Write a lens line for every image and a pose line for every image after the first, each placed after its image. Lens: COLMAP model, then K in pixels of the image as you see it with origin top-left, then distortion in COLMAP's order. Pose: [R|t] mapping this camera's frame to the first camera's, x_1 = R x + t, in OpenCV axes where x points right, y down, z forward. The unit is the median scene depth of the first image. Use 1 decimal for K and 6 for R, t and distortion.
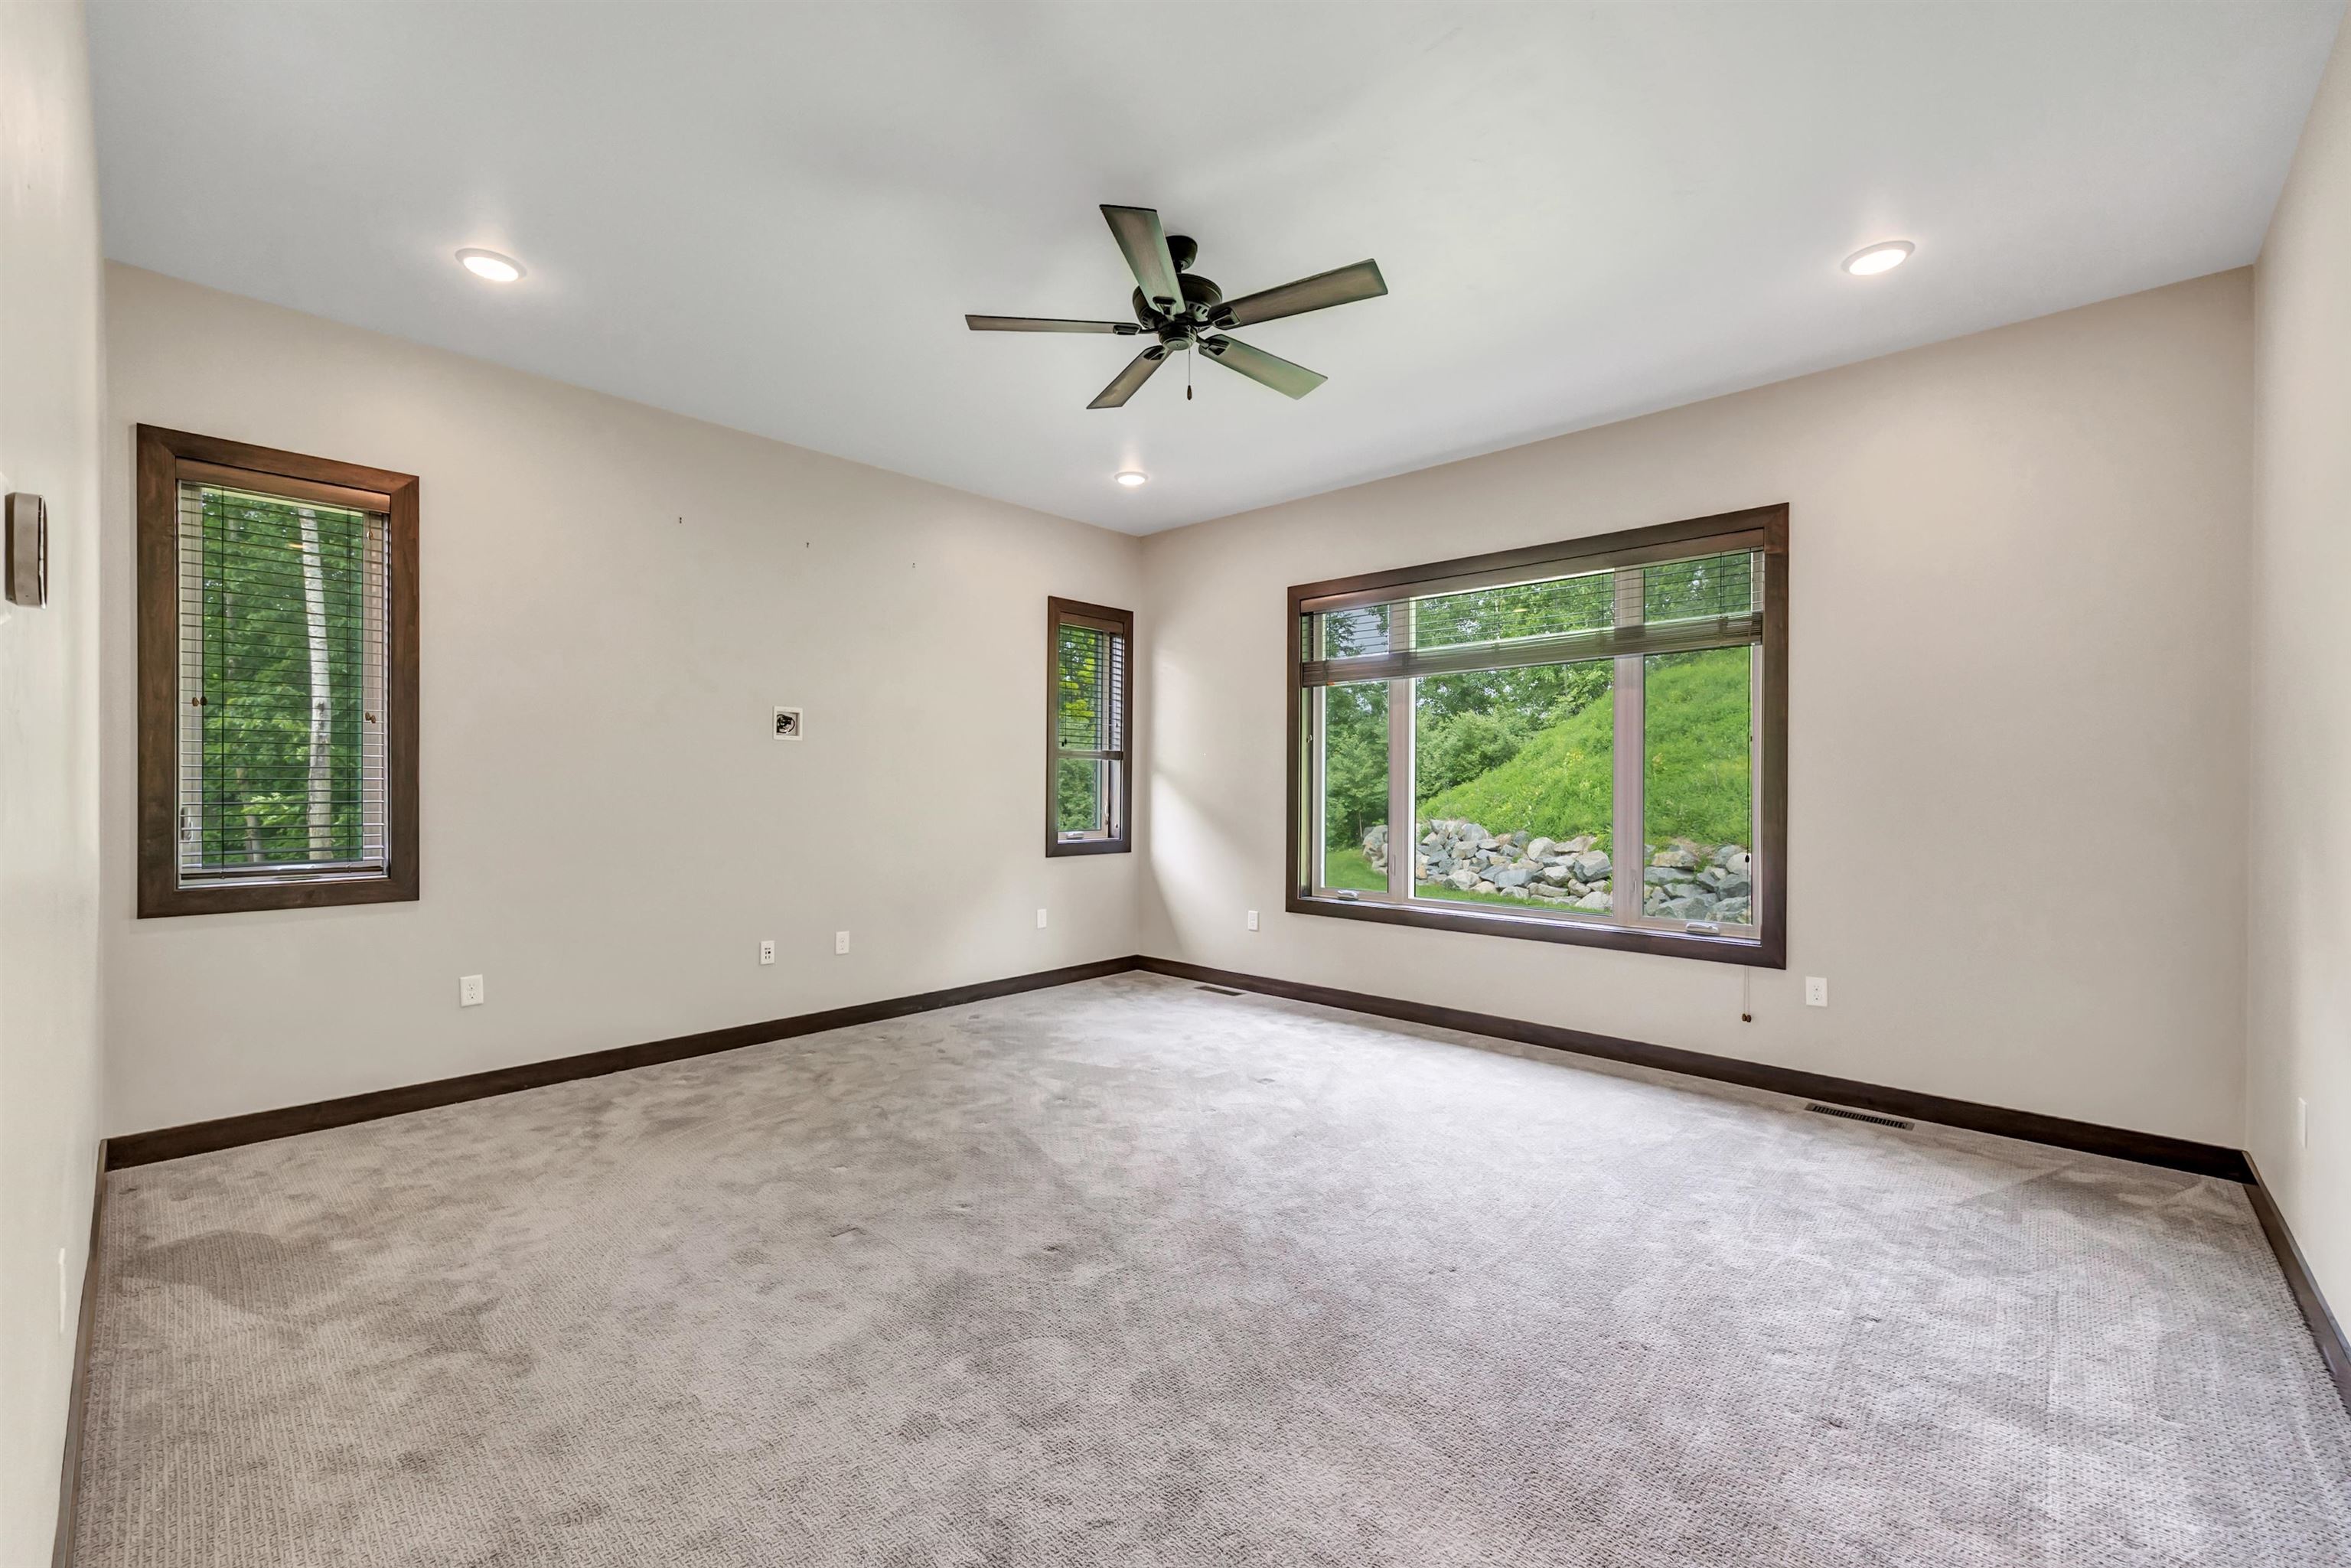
lens RADIAL K [[945.4, 0, 1168.0], [0, 945.4, 785.2], [0, 0, 1]] dist [-0.000208, 0.000174]
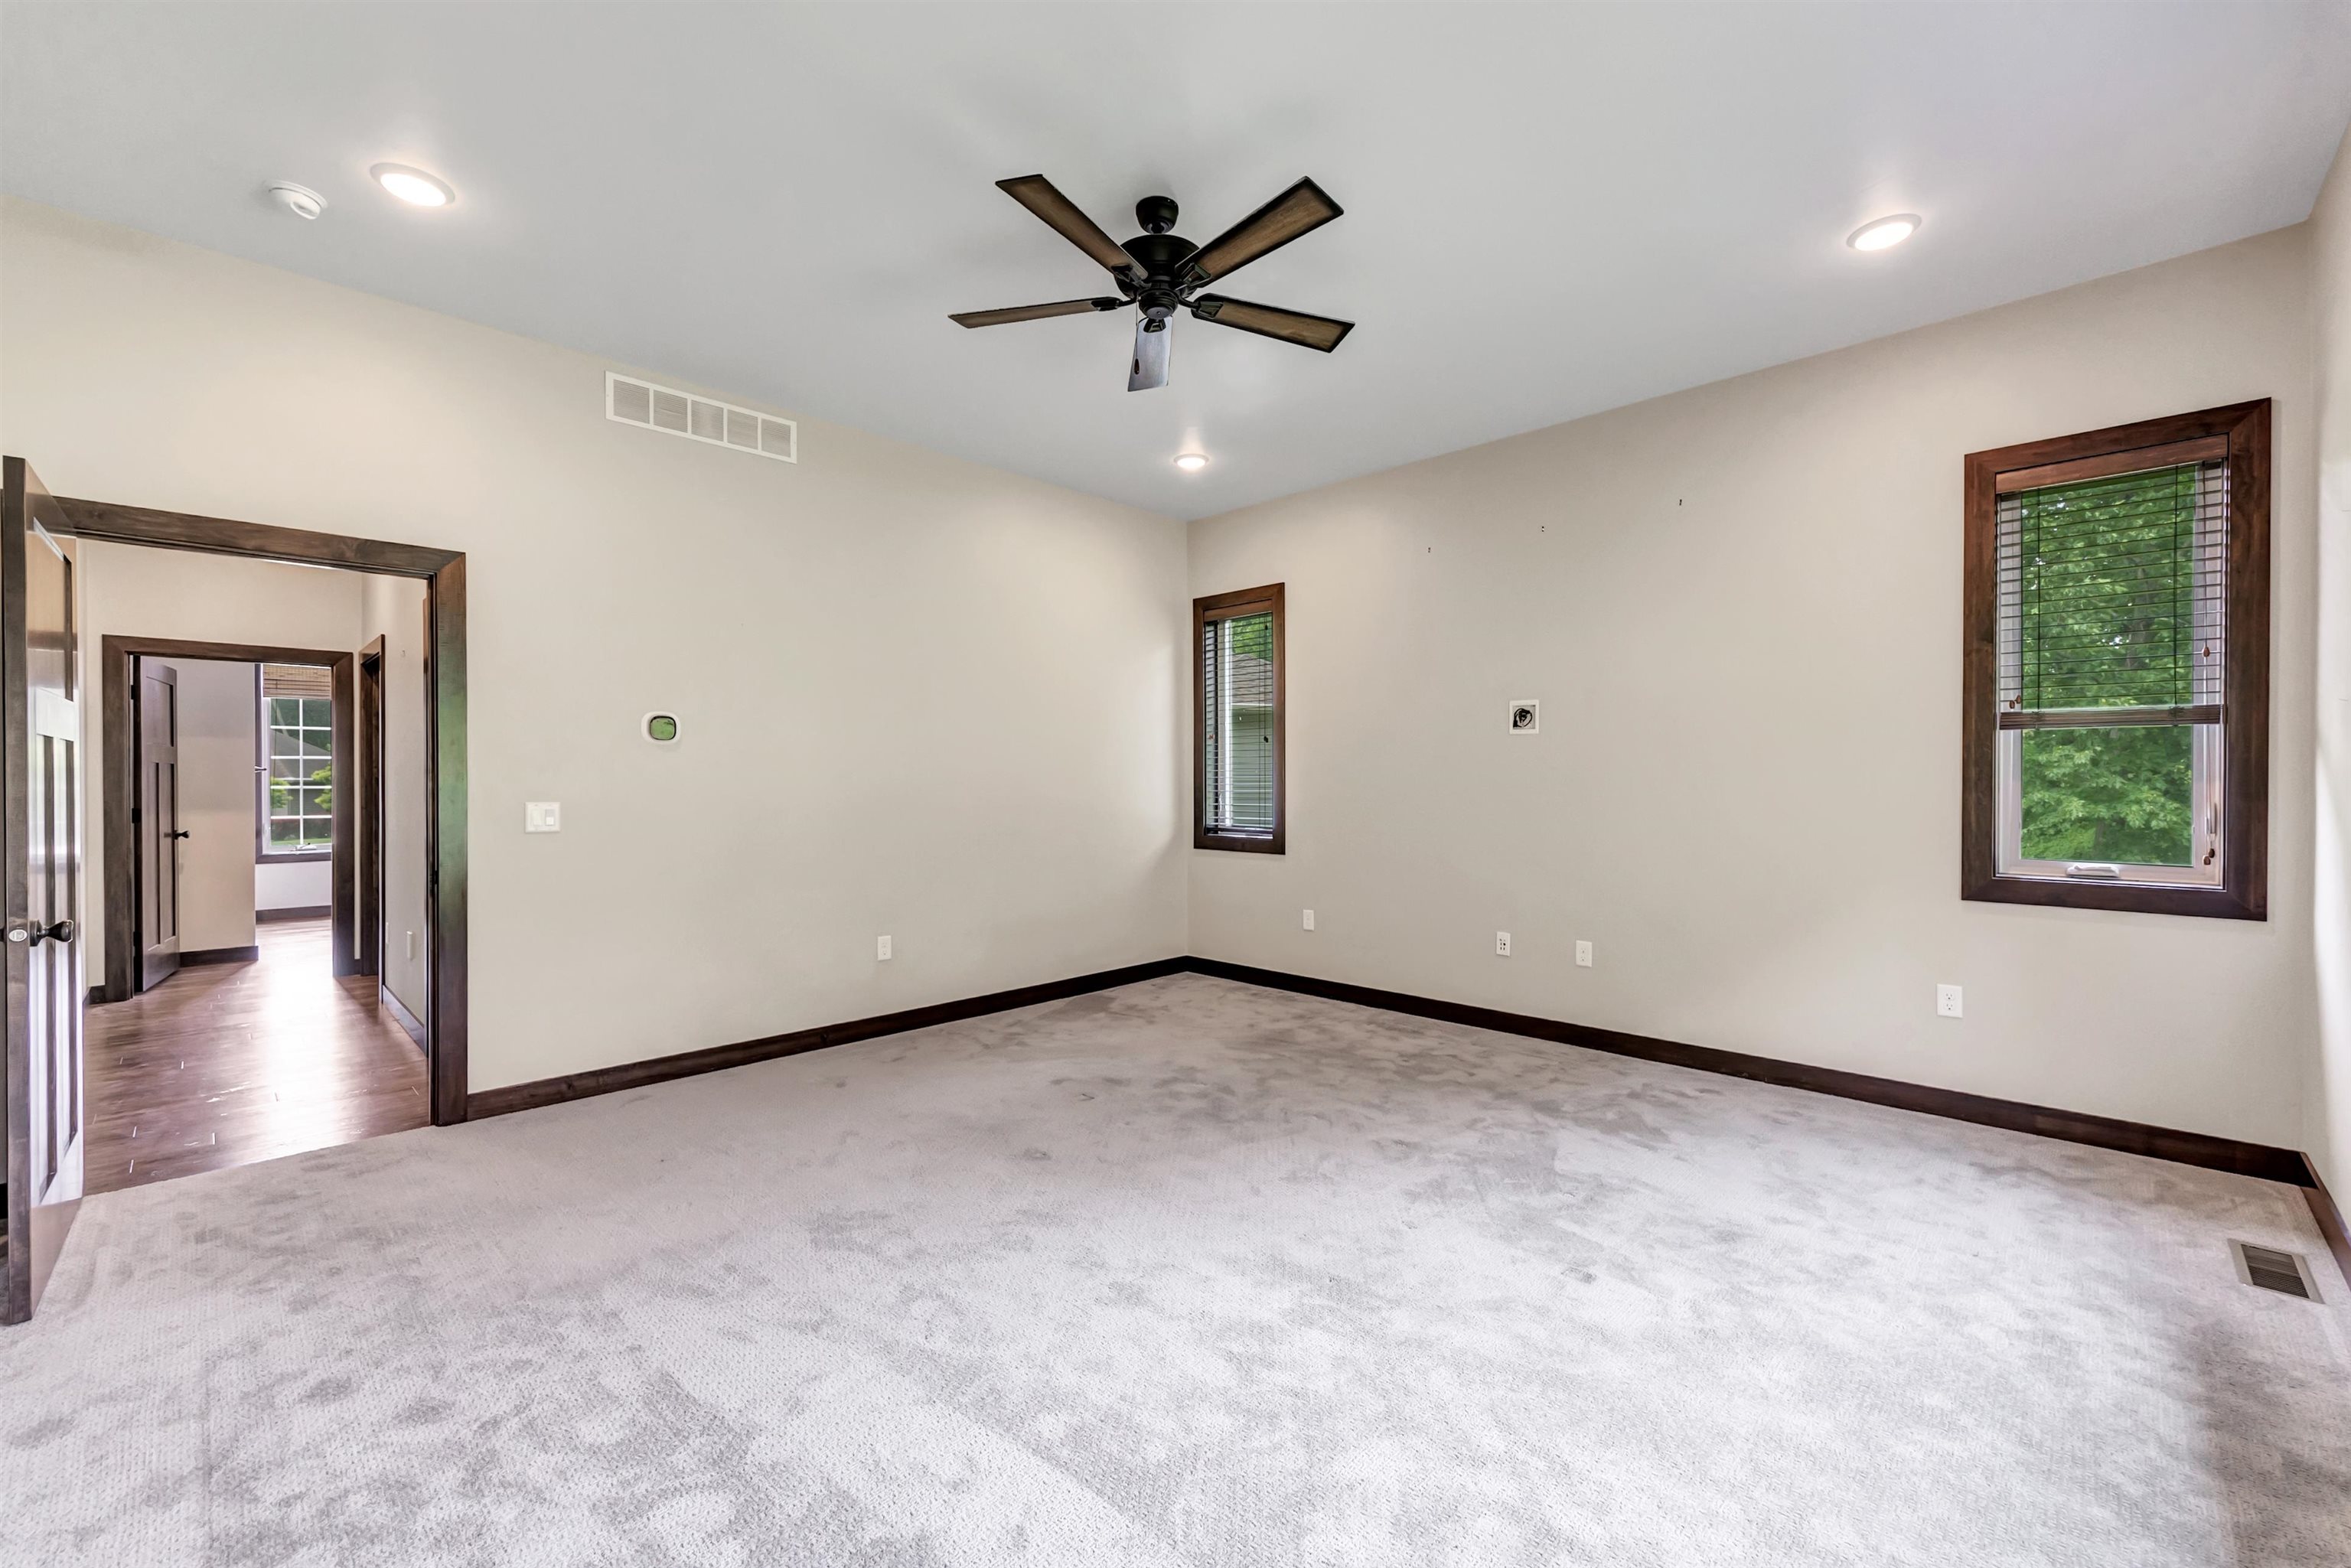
lens RADIAL K [[968.4, 0, 1175.5], [0, 968.4, 784.0], [0, 0, 1]] dist [0.000165, 0.000060]
pose [[-0.018308, 0.000457, -0.999832, 0.809089], [0.000657, 1.000000, 0.000445, 0.004898], [0.999832, -0.000649, -0.018308, 0.857280]]
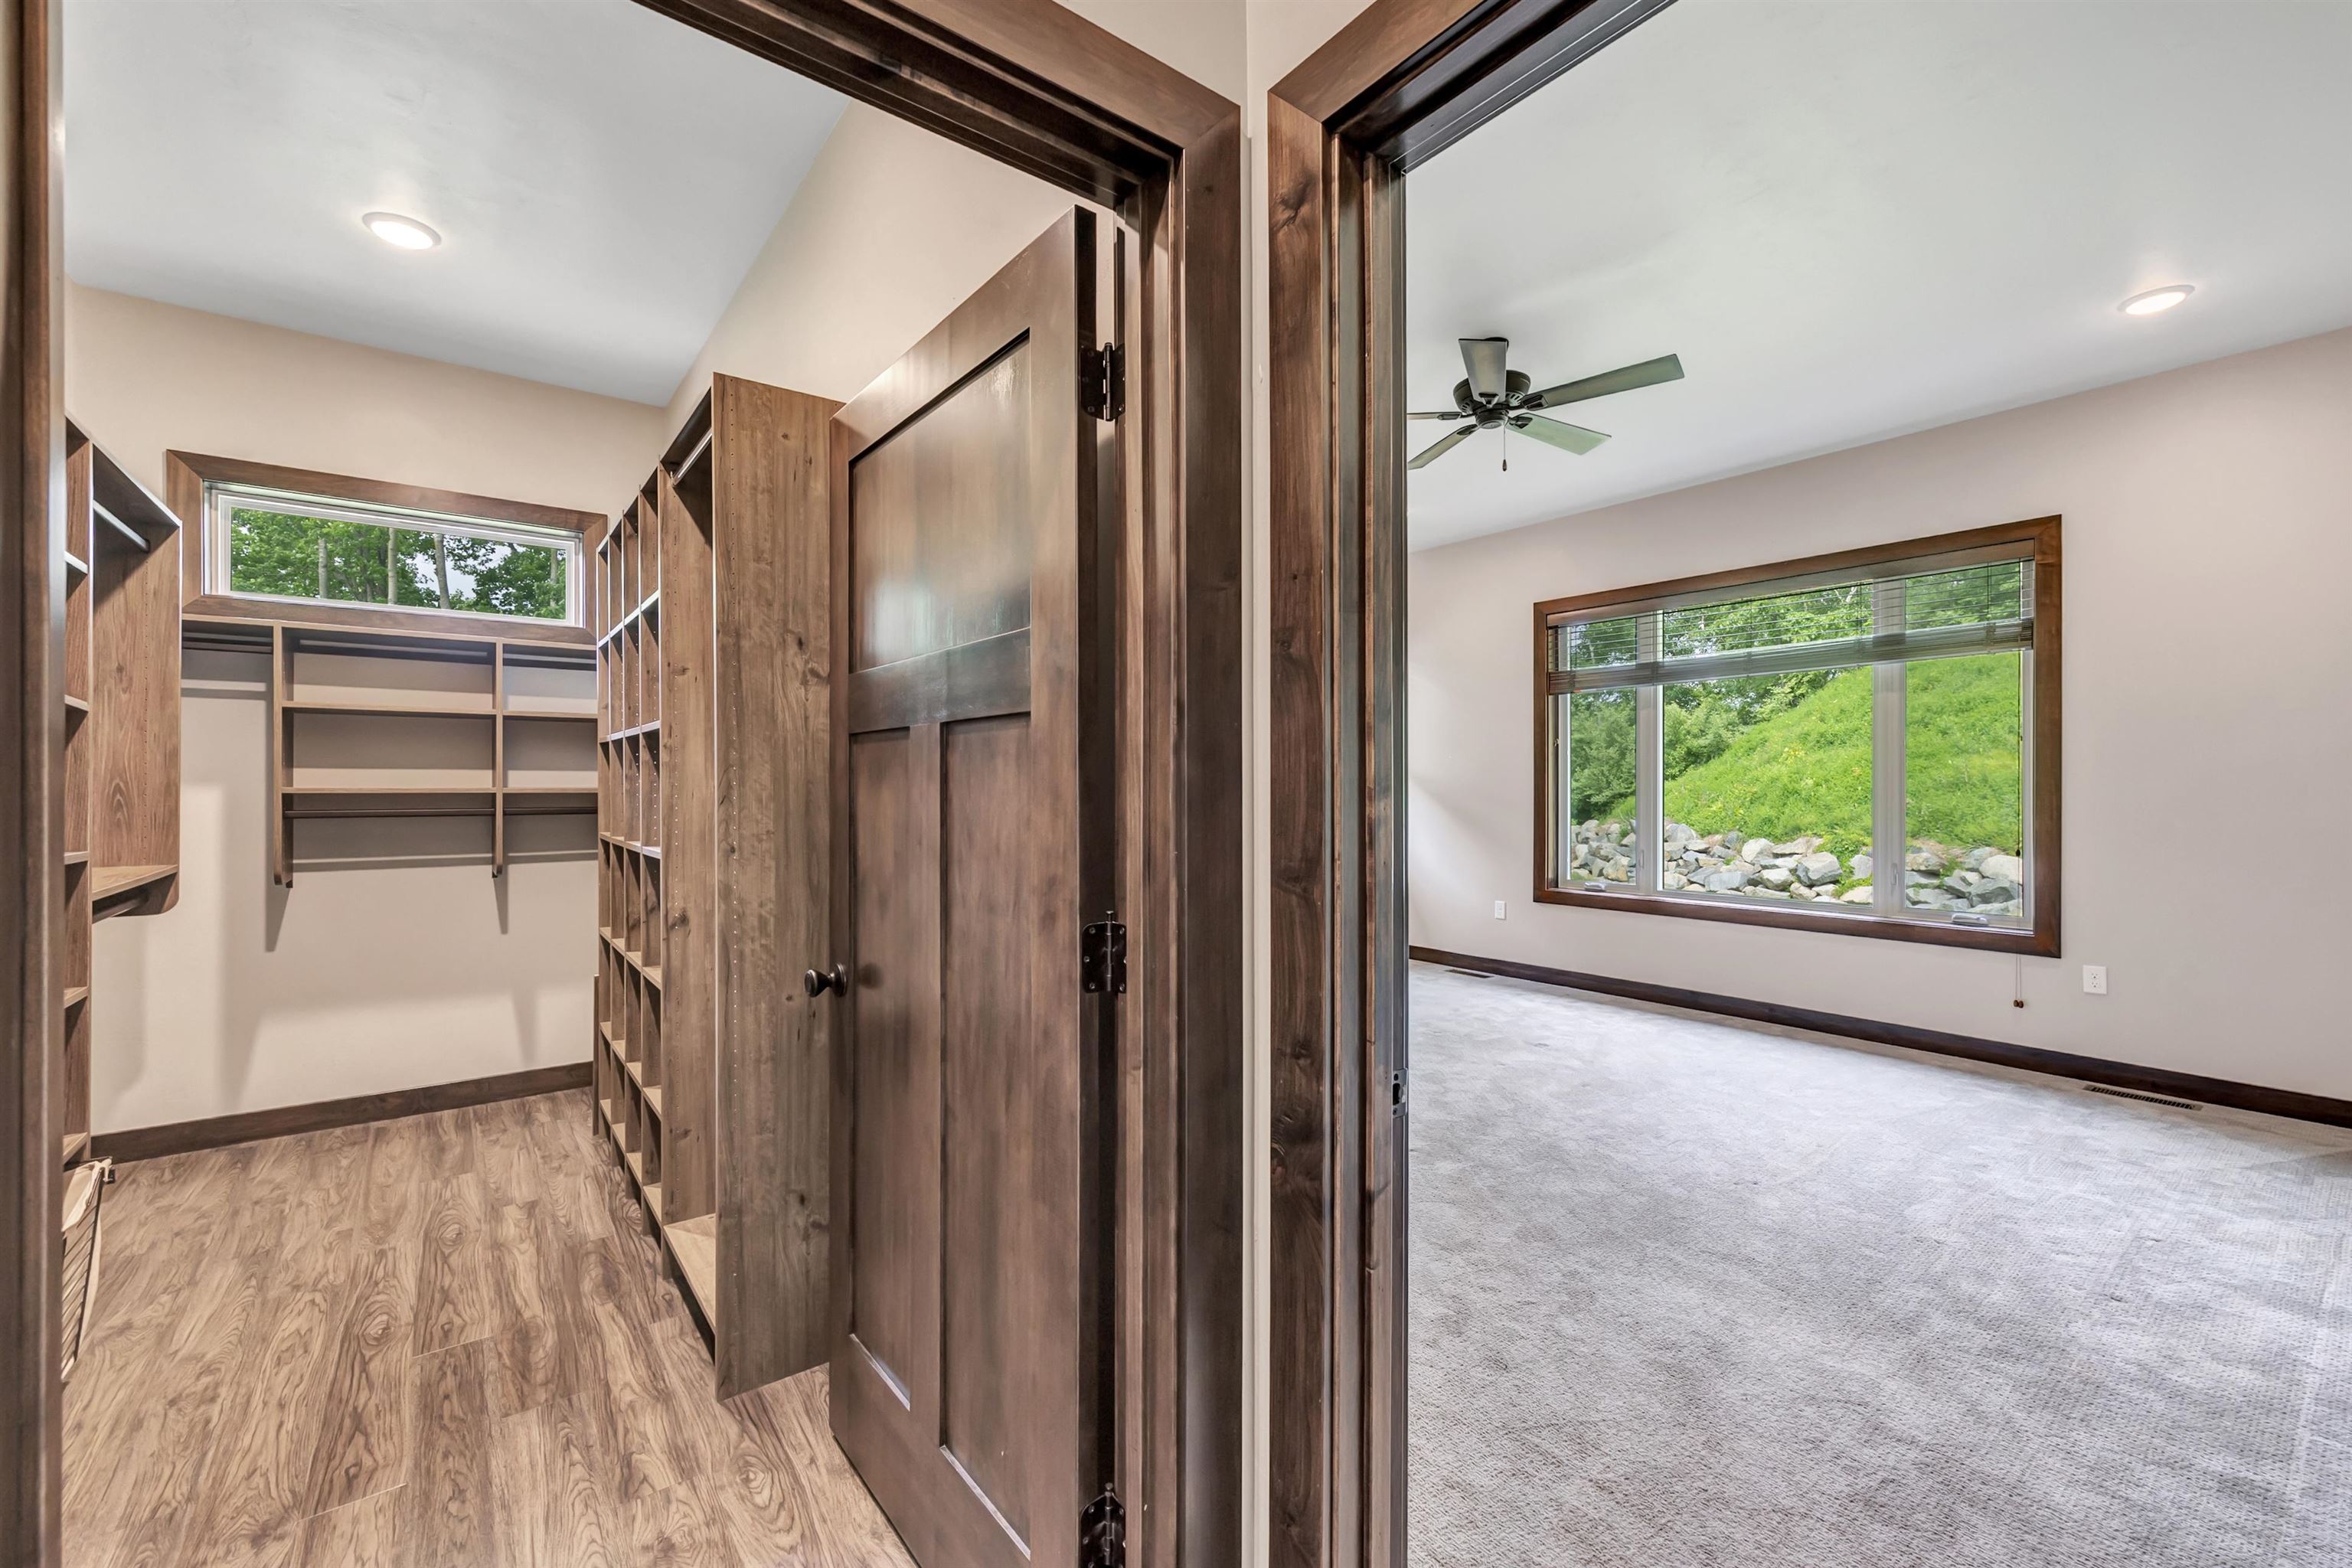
lens RADIAL K [[954.2, 0, 1176.0], [0, 954.2, 784.0], [0, 0, 1]] dist [0.003046, -0.000149]
pose [[0.986939, -0.005039, -0.161013, -0.162184], [0.004847, 0.999987, -0.001587, -0.002544], [0.161019, 0.000786, 0.986951, -0.232750]]
